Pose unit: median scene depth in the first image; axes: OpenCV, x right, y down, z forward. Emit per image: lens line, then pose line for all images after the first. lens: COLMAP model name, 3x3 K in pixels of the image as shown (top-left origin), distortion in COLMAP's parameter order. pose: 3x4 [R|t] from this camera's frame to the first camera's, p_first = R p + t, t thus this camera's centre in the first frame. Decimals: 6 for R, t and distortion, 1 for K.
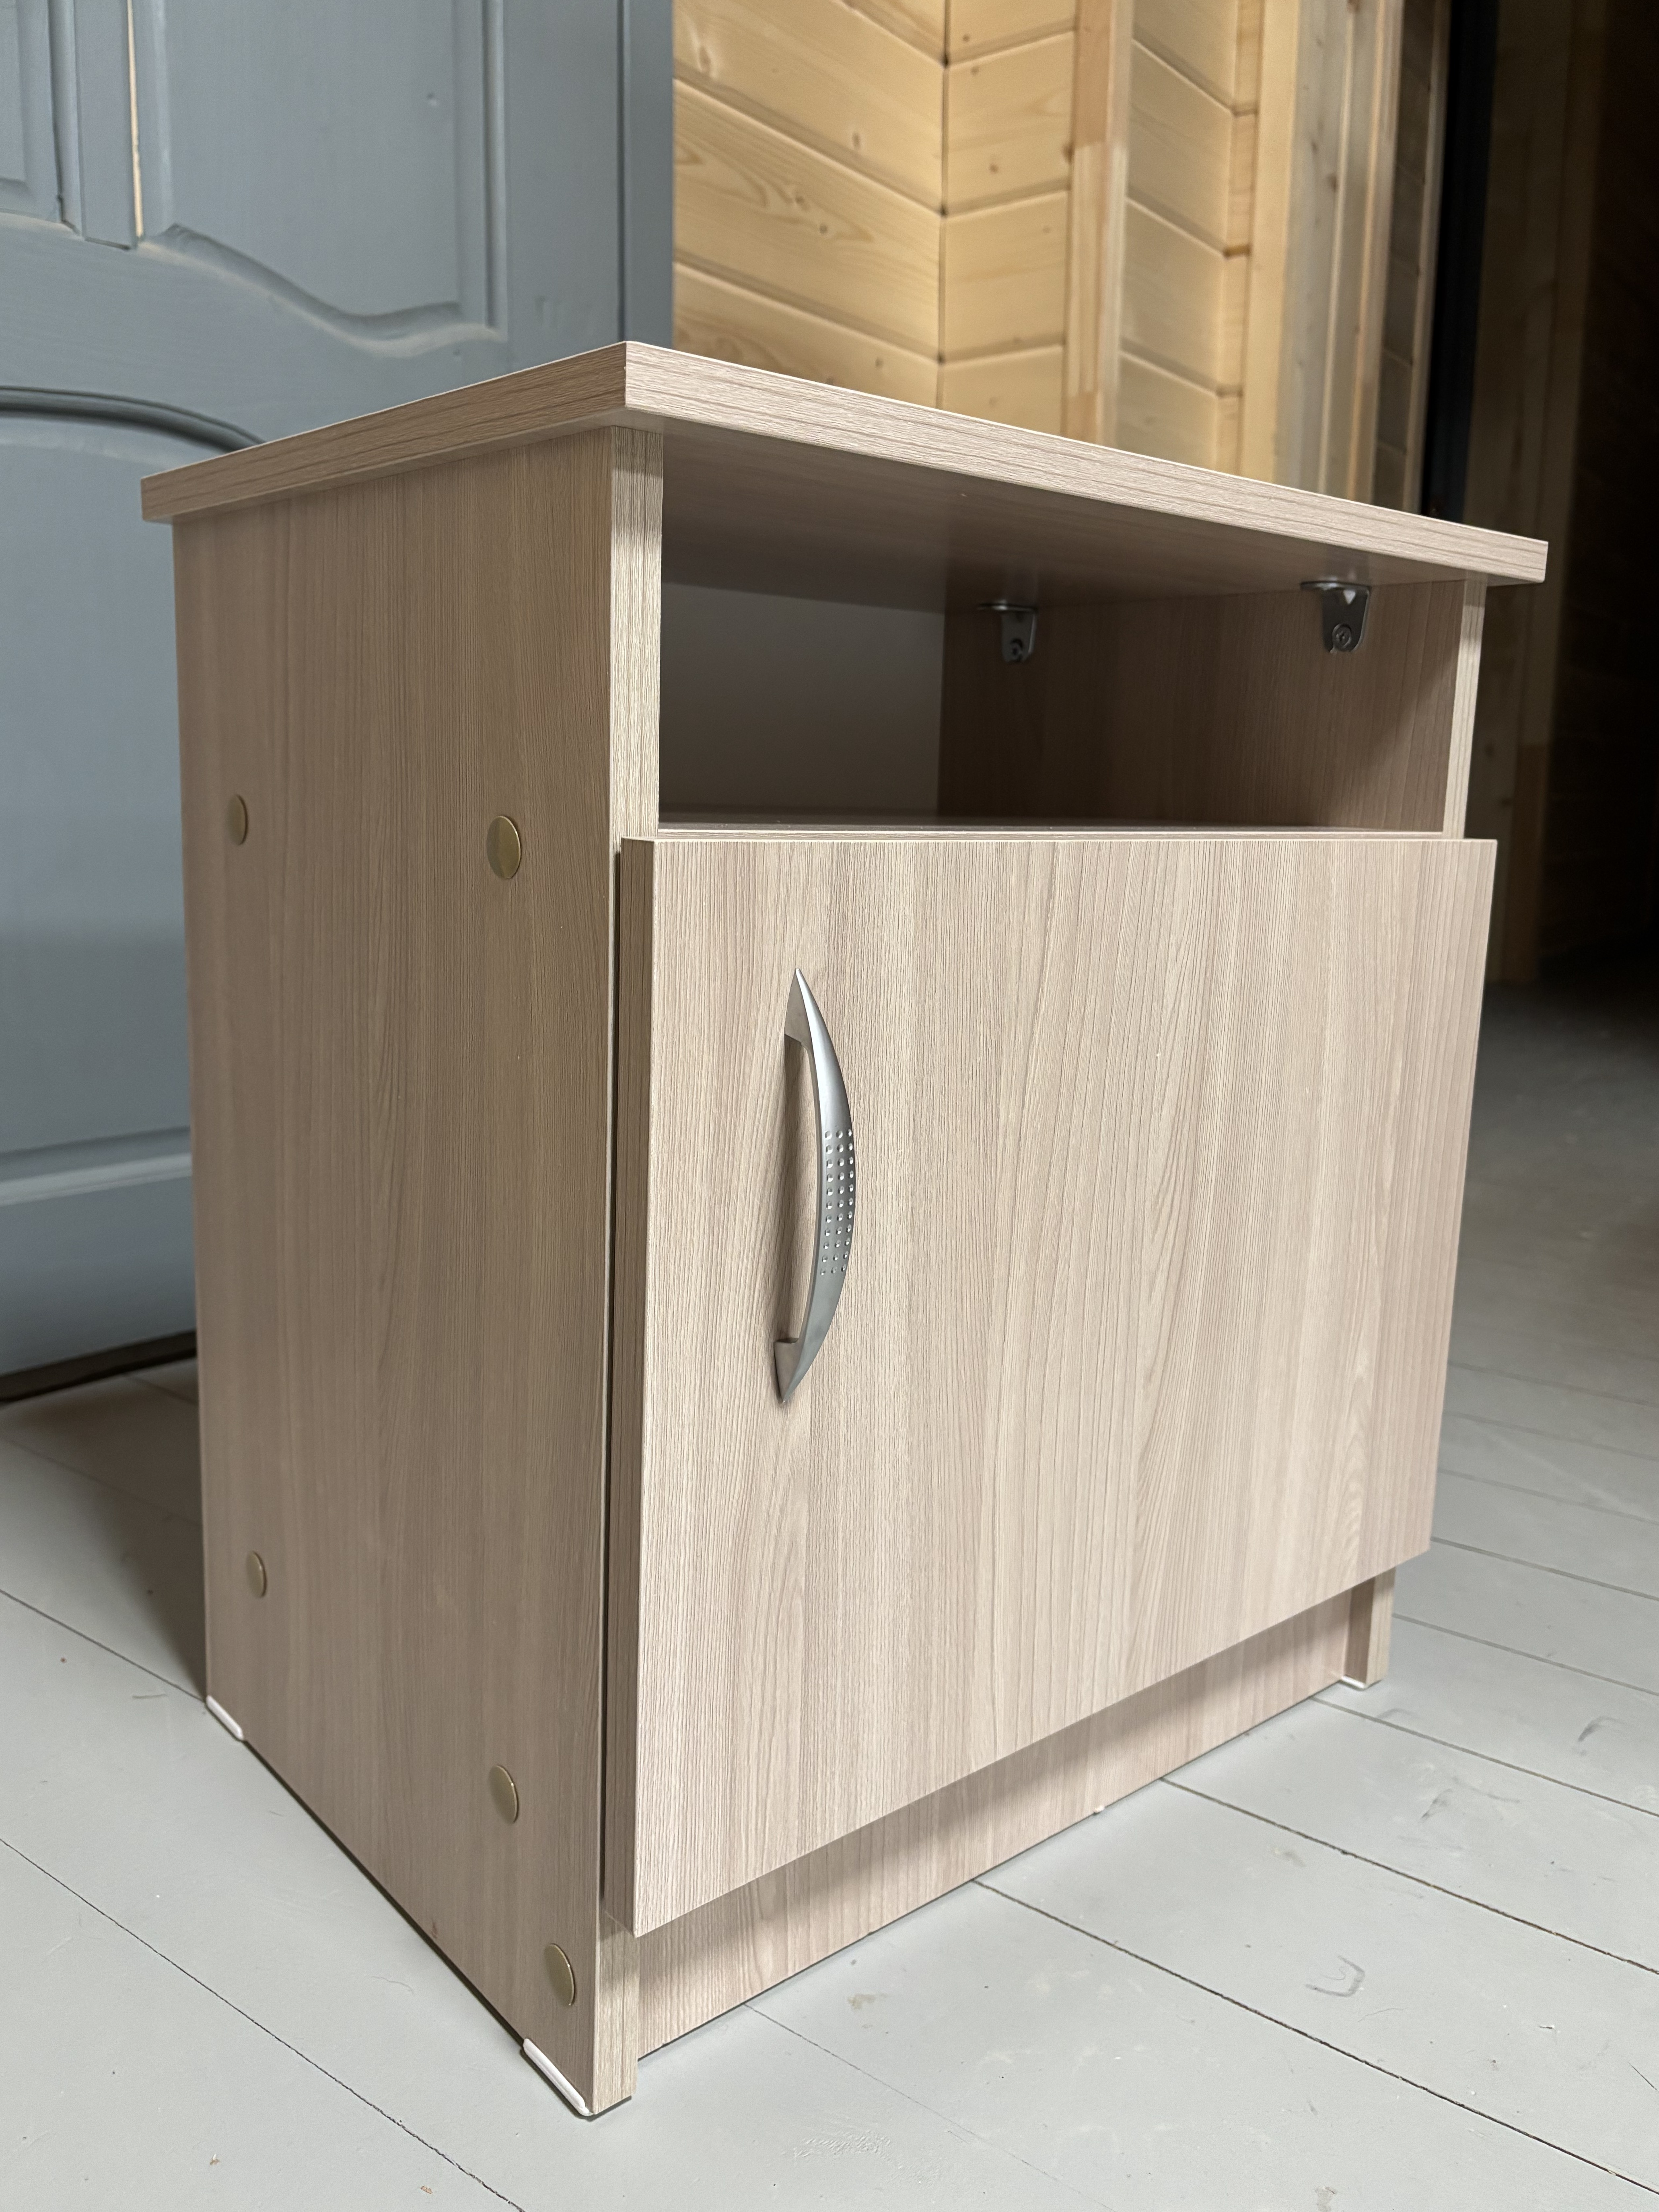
lens RADIAL K [[1728.0, 0, 829.5], [0, 1728.0, 1106.0], [0, 0, 1]] dist [0.056830, -0.078344]
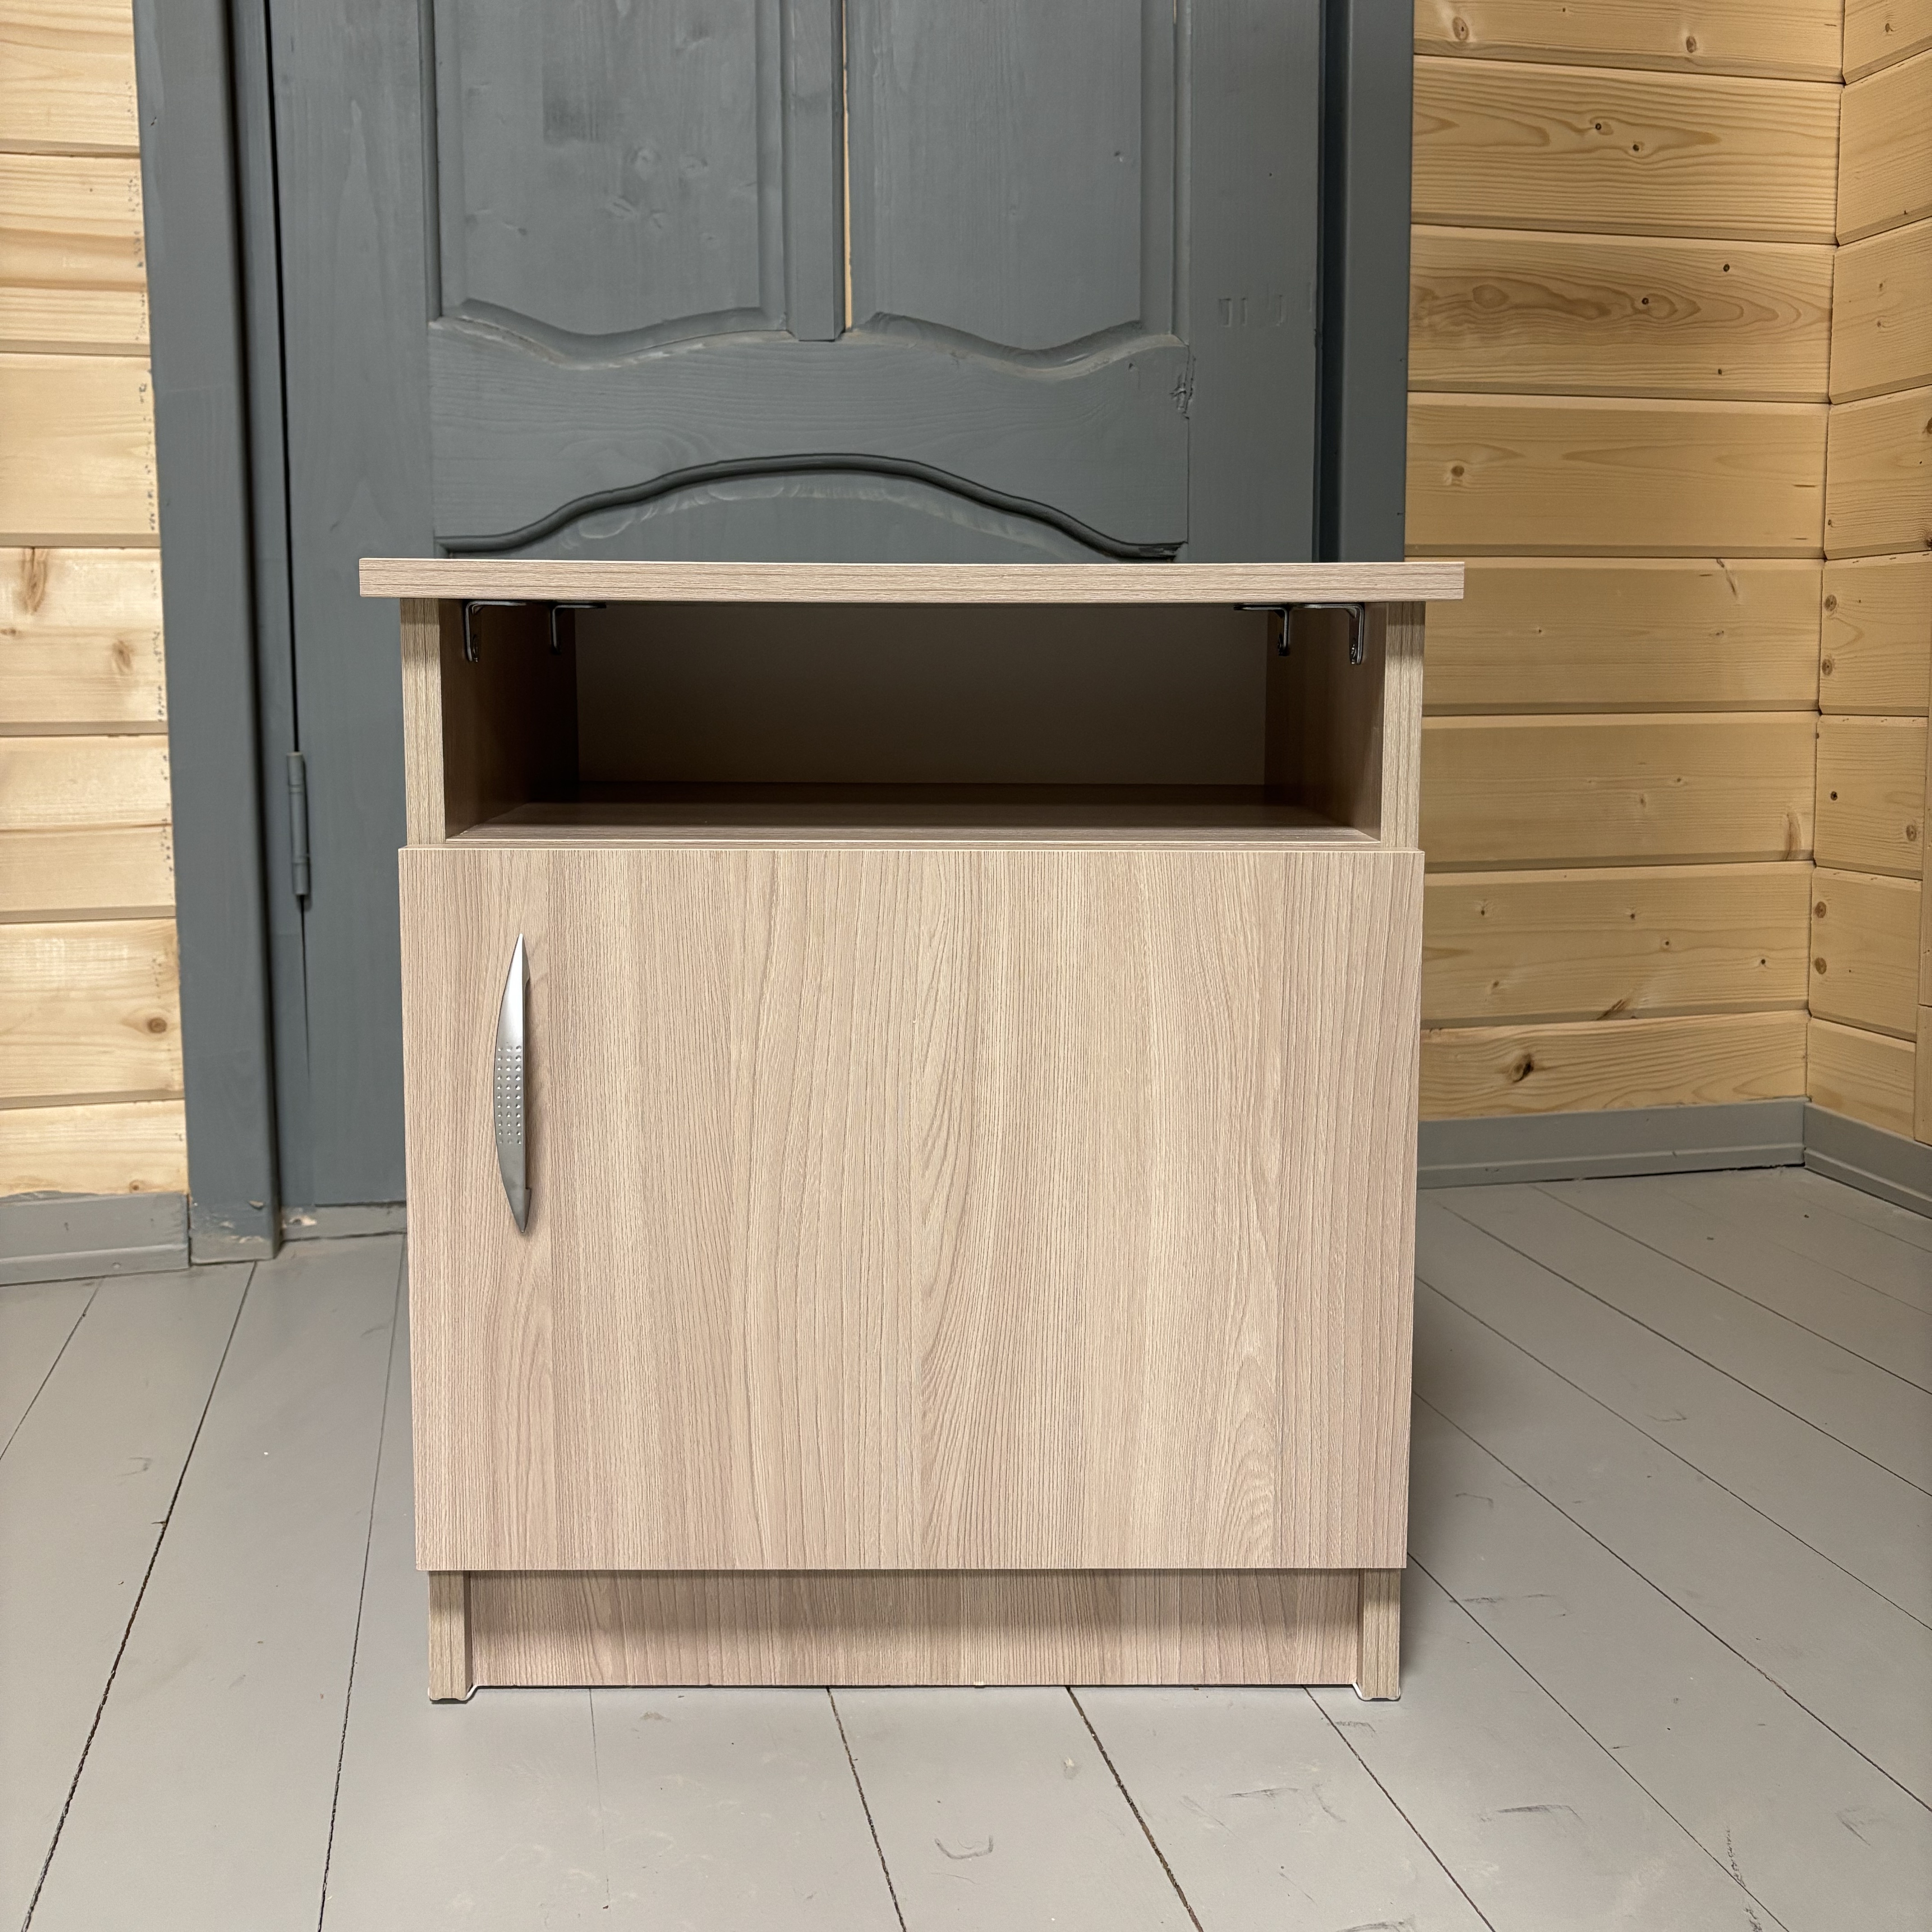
lens RADIAL K [[1940.8, 0, 965.9], [0, 1940.8, 880.3], [0, 0, 1]] dist [0.028399, -0.026256]
pose [[0.767109, 0.054253, -0.639219, 1.123479], [-0.098499, 0.994563, -0.033794, -0.089366], [0.633910, 0.088887, 0.768282, -0.036605]]
